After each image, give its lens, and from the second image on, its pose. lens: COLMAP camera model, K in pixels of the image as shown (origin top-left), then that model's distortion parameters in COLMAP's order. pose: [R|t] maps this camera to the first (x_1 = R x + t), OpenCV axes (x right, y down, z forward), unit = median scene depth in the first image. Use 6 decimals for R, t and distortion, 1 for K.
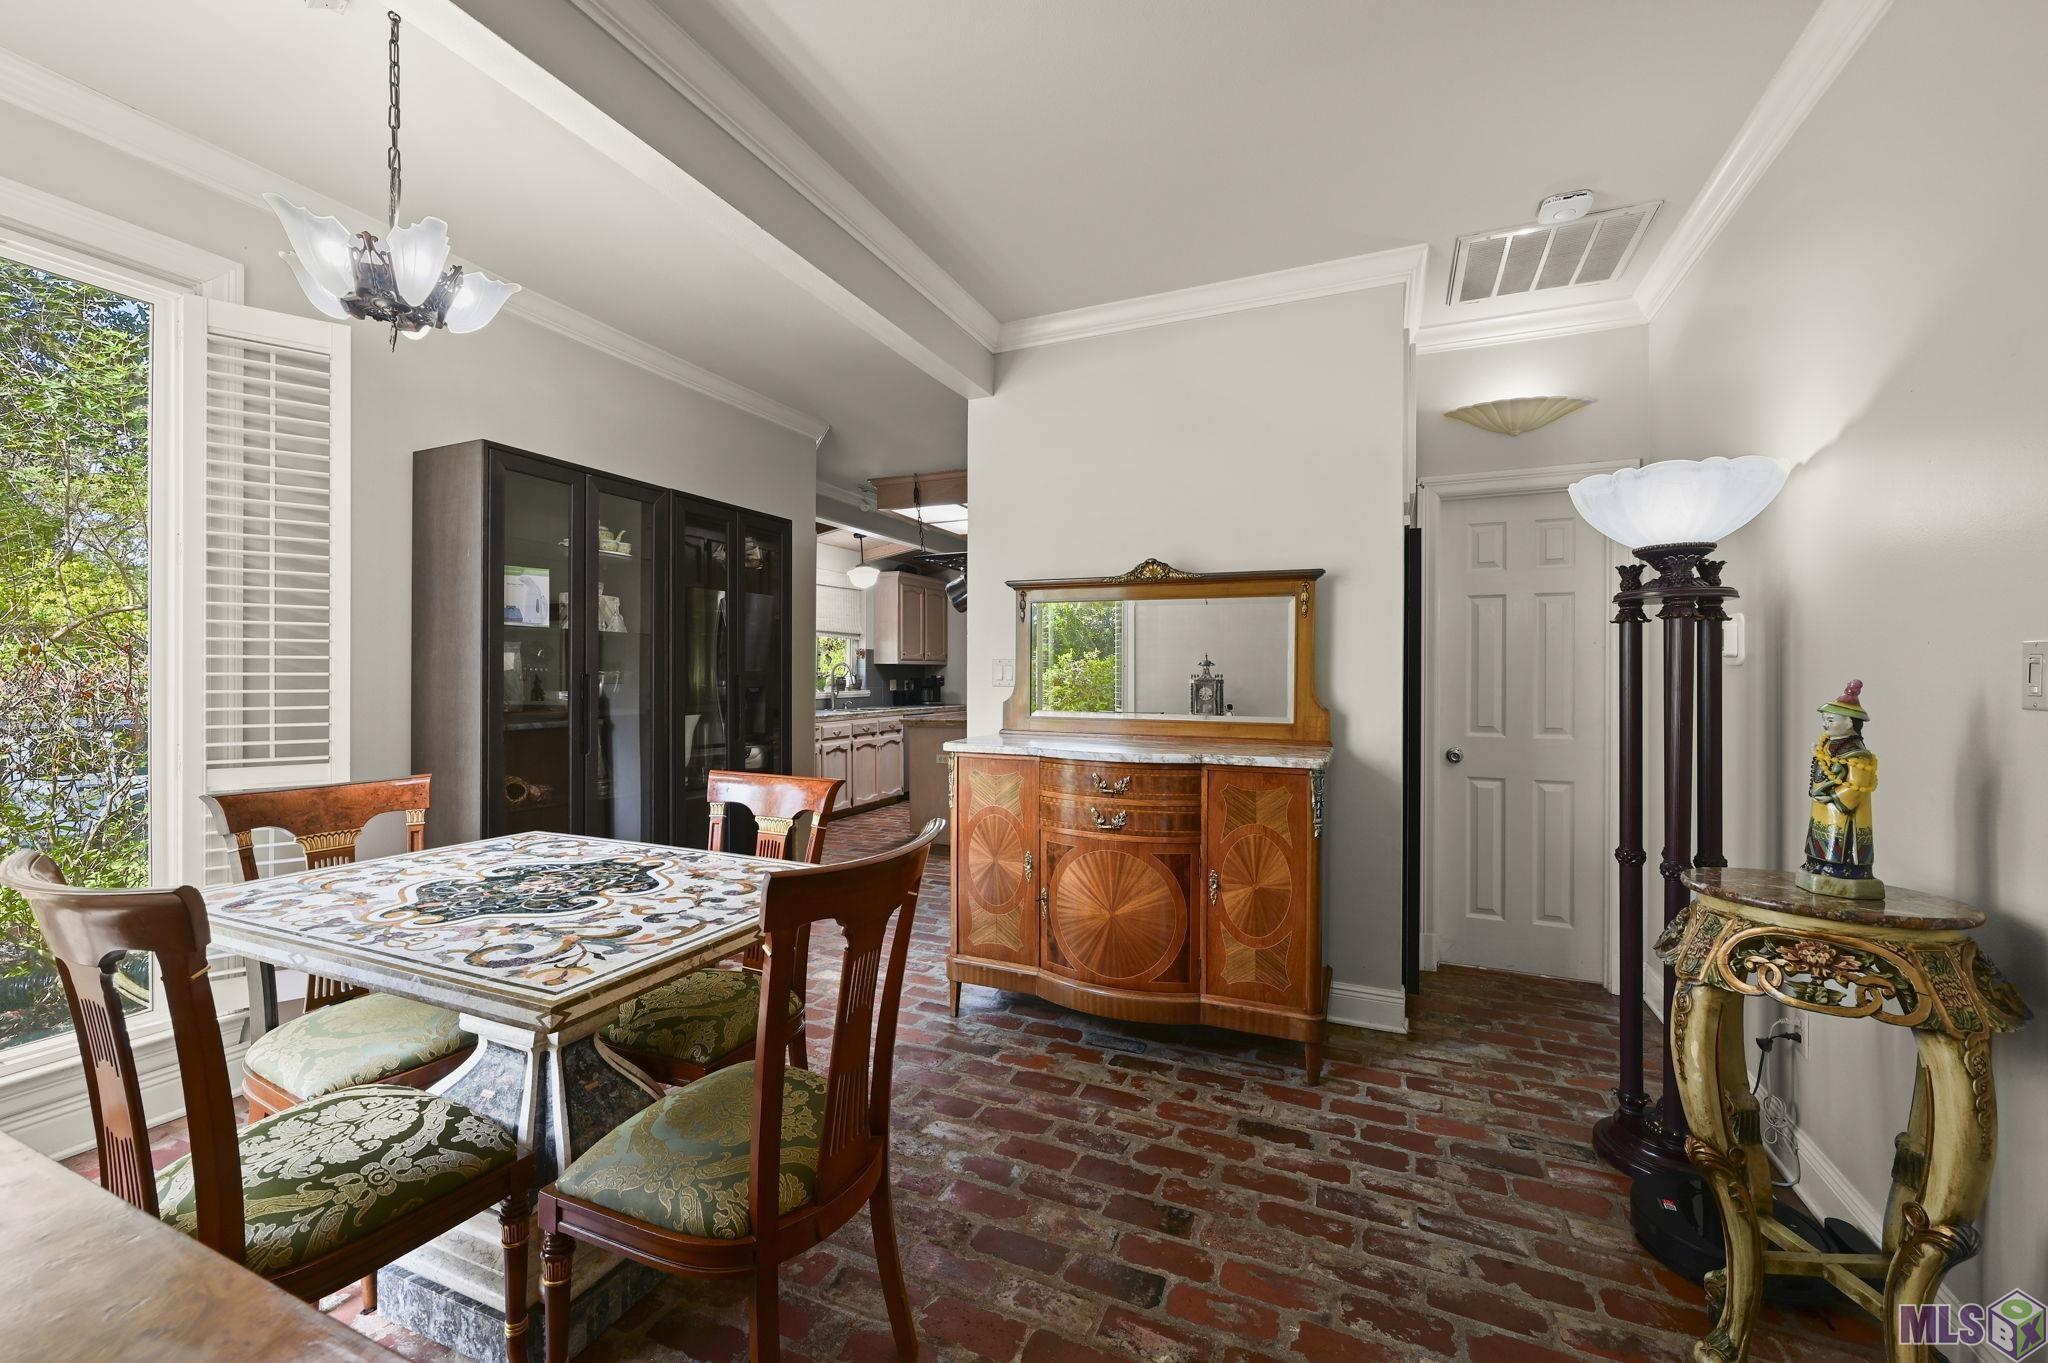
lens RADIAL K [[831.7, 0, 1011.9], [0, 831.7, 676.5], [0, 0, 1]] dist [-0.000473, 0.000368]
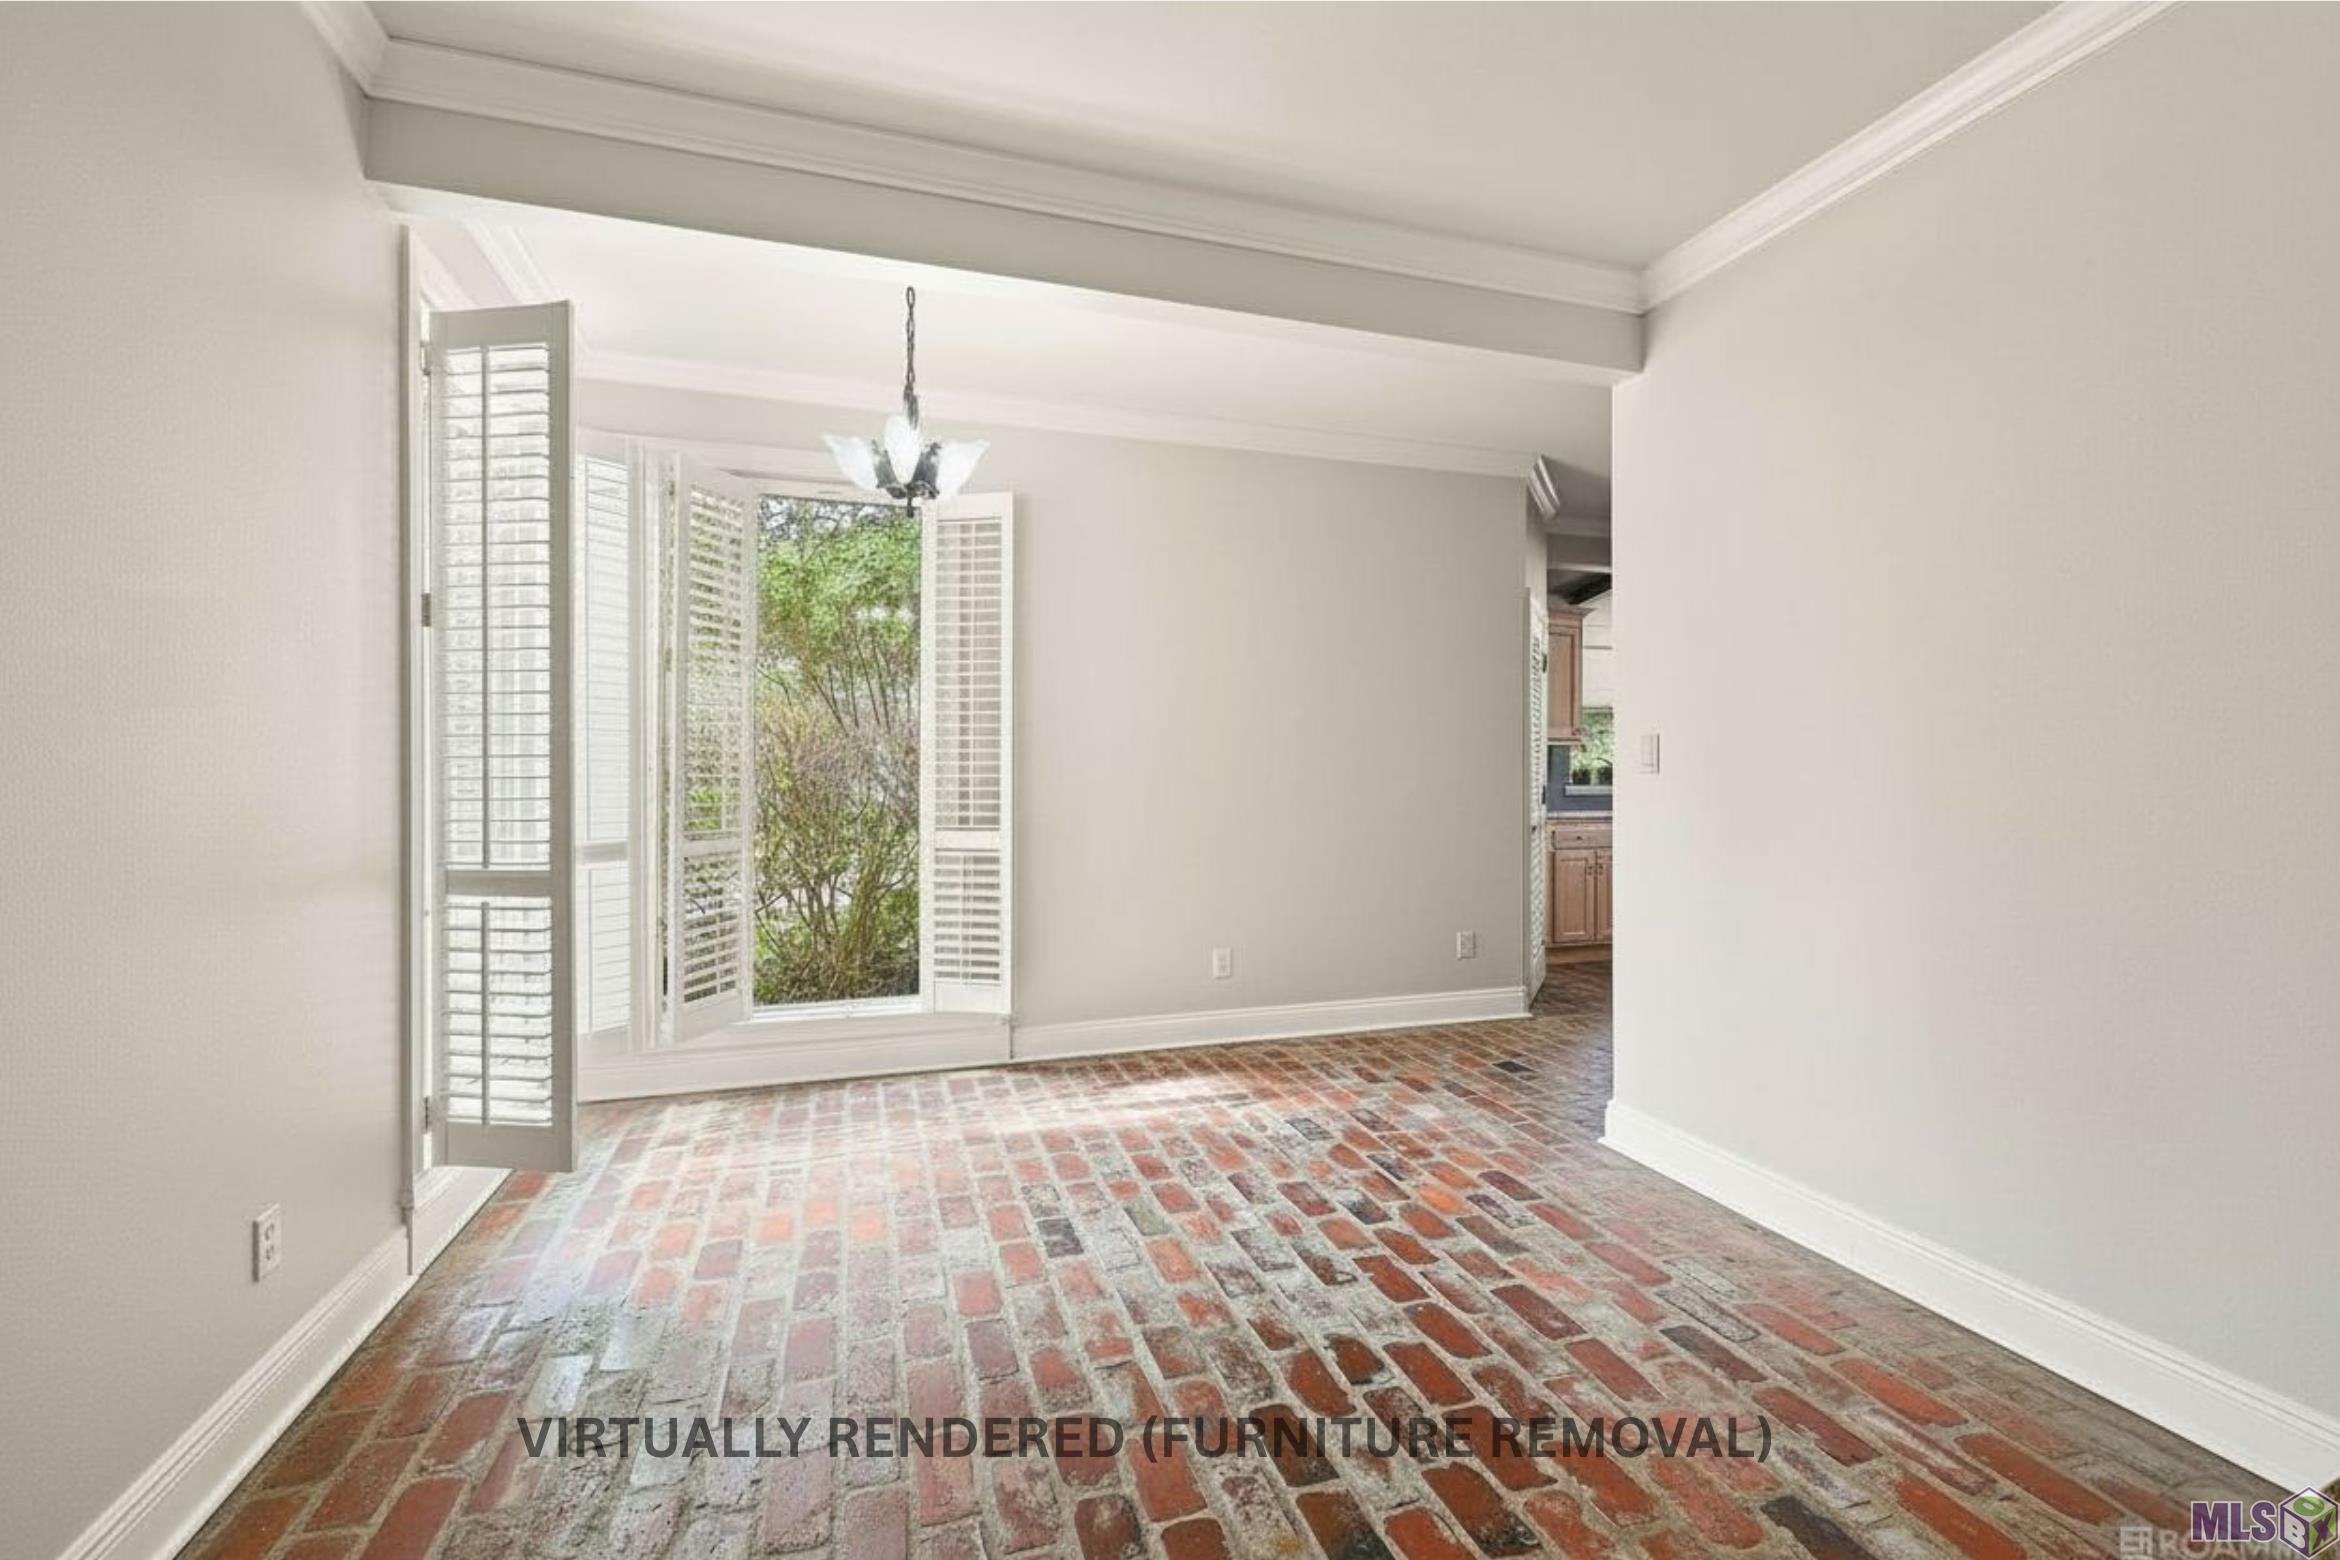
lens RADIAL K [[950.3, 0, 1156.2], [0, 950.3, 774.3], [0, 0, 1]] dist [-0.000473, 0.000368]
pose [[0.657742, 0.001062, -0.753242, 0.442076], [-0.000789, 0.999999, 0.000721, 0.012325], [0.753243, 0.000120, 0.657743, 0.188152]]
